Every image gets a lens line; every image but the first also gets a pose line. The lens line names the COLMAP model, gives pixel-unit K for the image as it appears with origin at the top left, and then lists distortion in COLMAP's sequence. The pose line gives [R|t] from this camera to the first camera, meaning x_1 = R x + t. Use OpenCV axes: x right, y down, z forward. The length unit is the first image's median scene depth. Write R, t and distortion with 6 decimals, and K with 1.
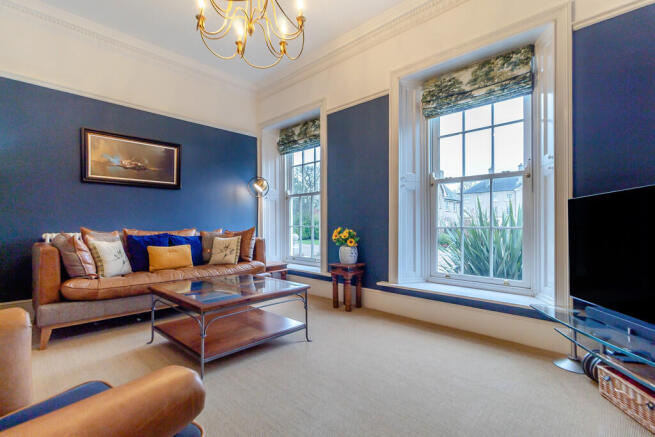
lens RADIAL K [[301.7, 0, 324.5], [0, 301.7, 223.1], [0, 0, 1]] dist [0.003786, -0.000126]
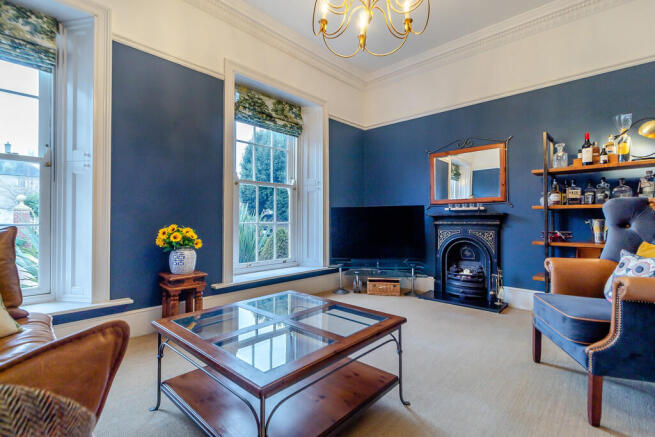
lens RADIAL K [[301.7, 0, 326.9], [0, 301.7, 218.2], [0, 0, 1]] dist [0.003786, -0.000126]
pose [[0.003270, 0.005106, 0.999982, -0.720739], [-0.002632, 0.999984, -0.005097, 0.000515], [-0.999991, -0.002615, 0.003284, 0.684445]]
